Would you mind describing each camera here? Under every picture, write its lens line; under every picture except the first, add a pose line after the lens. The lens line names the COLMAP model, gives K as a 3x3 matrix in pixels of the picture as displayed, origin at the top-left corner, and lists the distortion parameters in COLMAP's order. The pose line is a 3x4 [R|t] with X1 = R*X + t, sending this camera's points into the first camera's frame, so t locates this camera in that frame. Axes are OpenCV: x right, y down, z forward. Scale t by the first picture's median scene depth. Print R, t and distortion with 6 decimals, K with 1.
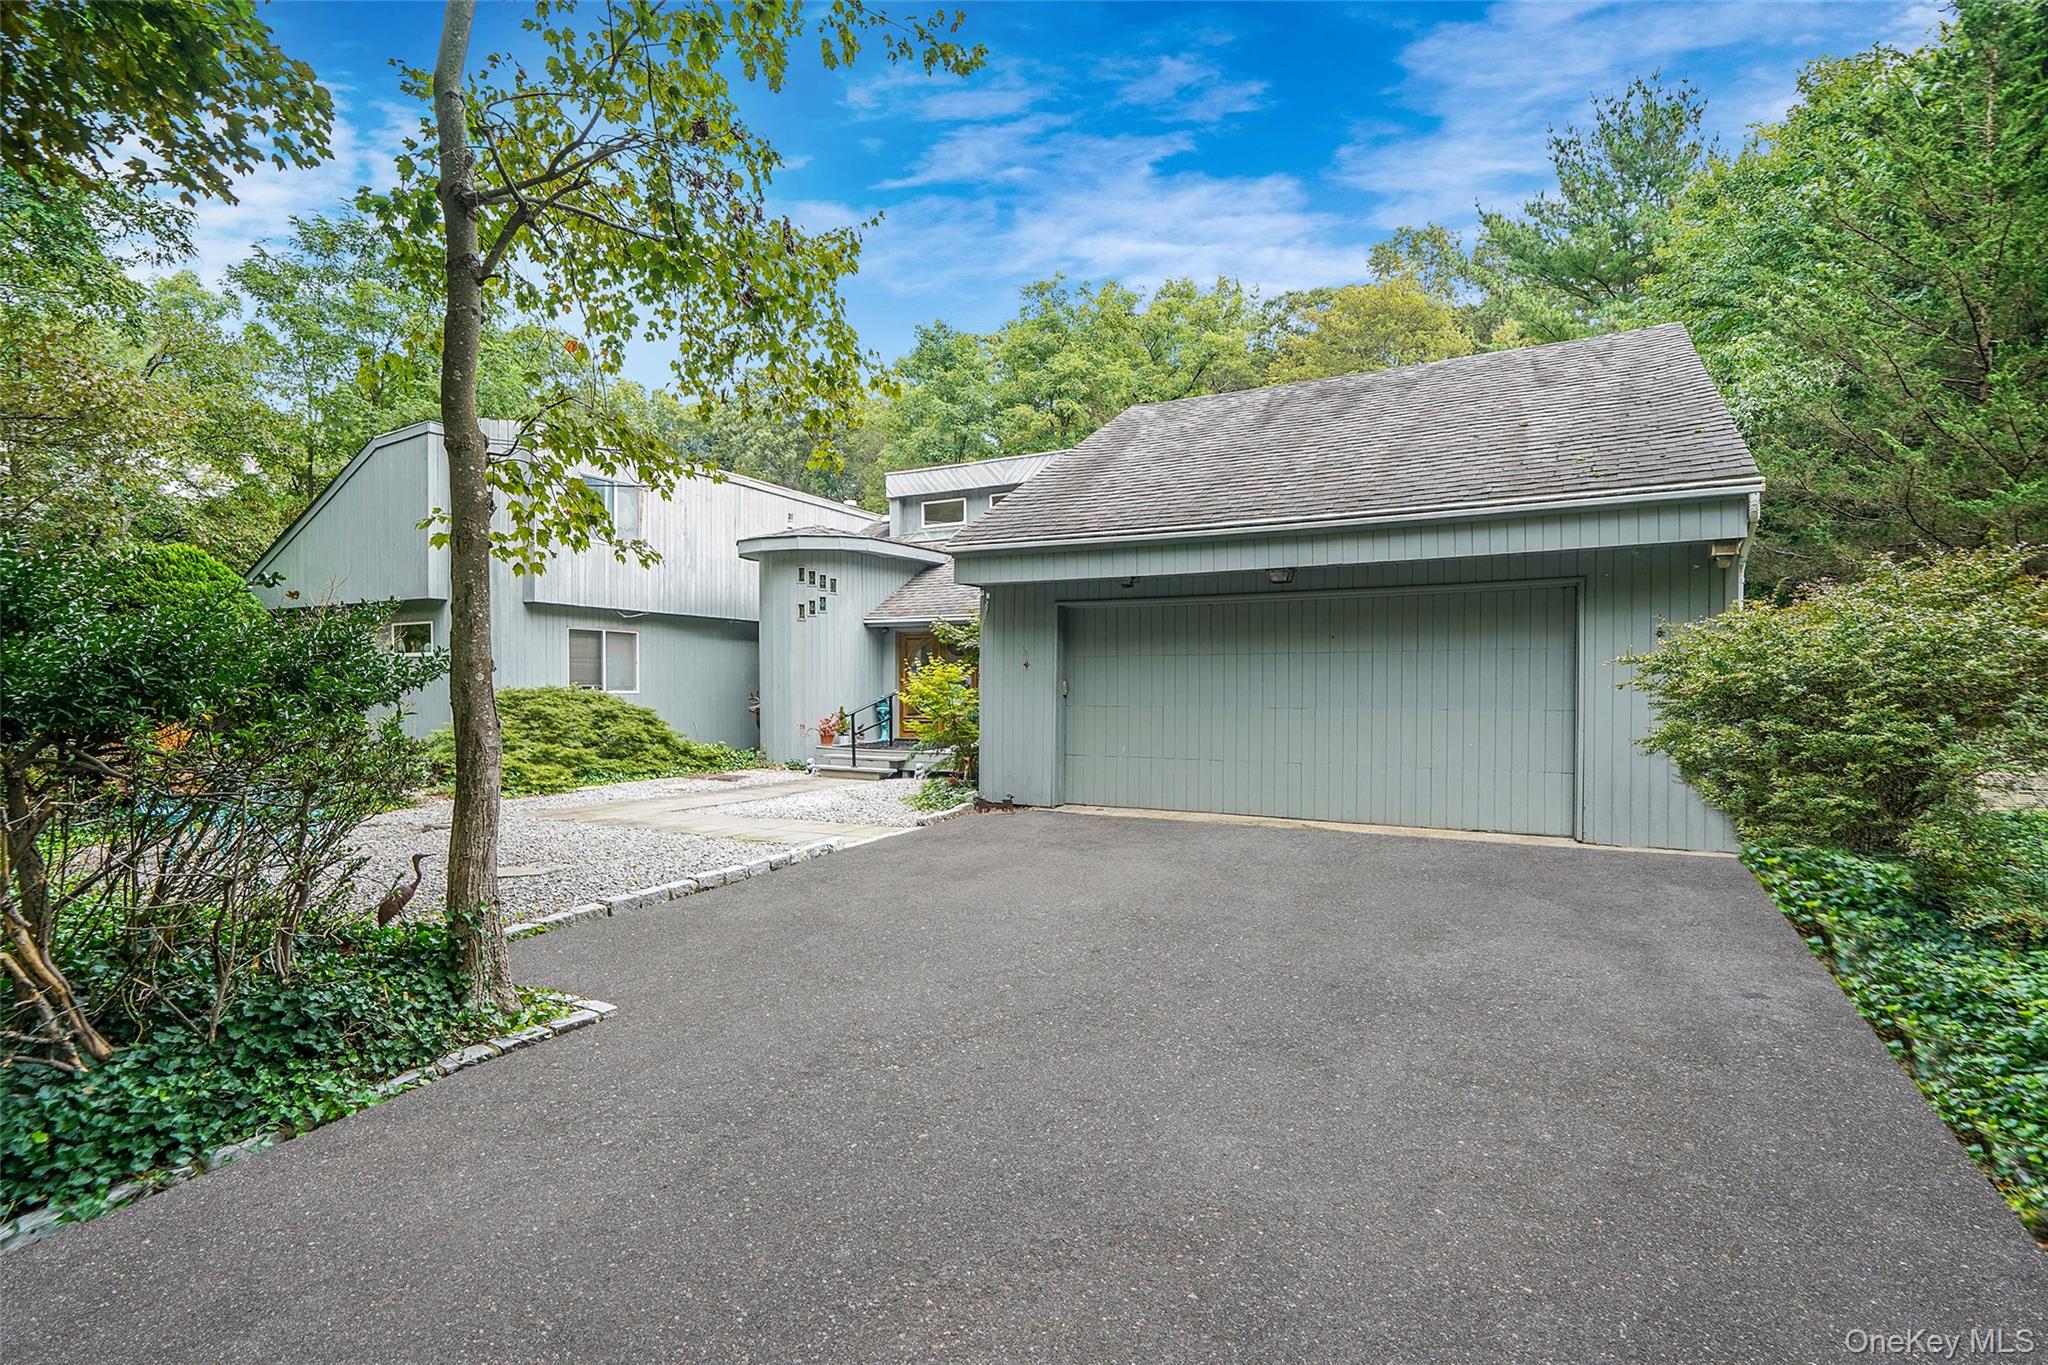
lens RADIAL K [[934.0, 0, 1021.3], [0, 934.0, 704.0], [0, 0, 1]] dist [-0.003412, -0.000093]
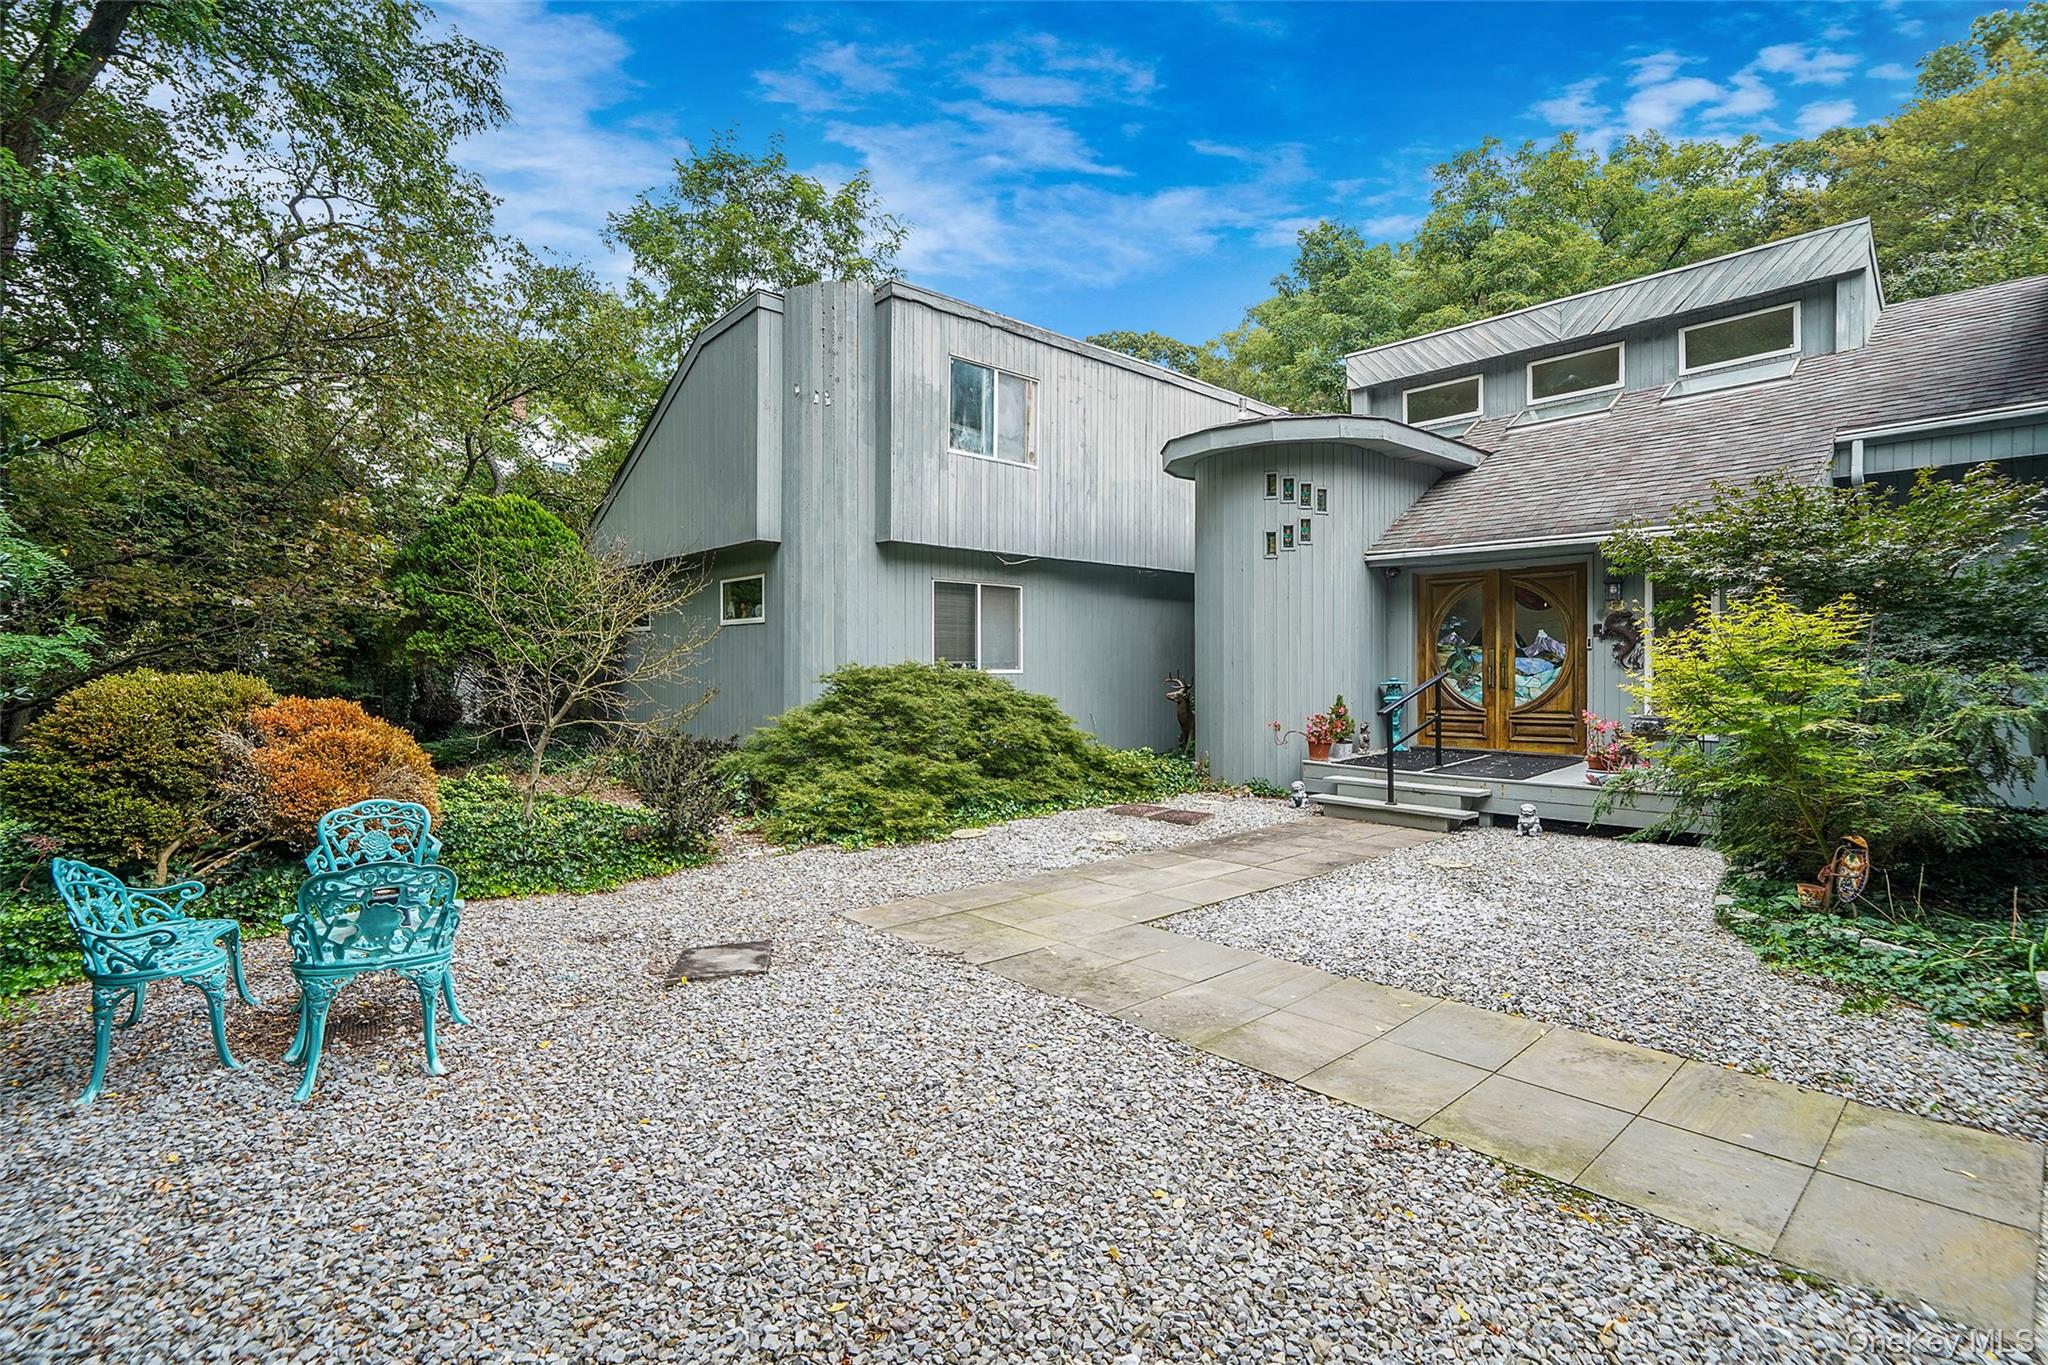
lens RADIAL K [[934.0, 0, 1023.6], [0, 934.0, 671.4], [0, 0, 1]] dist [-0.003412, -0.000093]
pose [[0.943670, 0.001341, -0.330885, -0.196196], [-0.004174, 0.999960, -0.007851, -0.007909], [0.330862, 0.008790, 0.943638, 0.374884]]
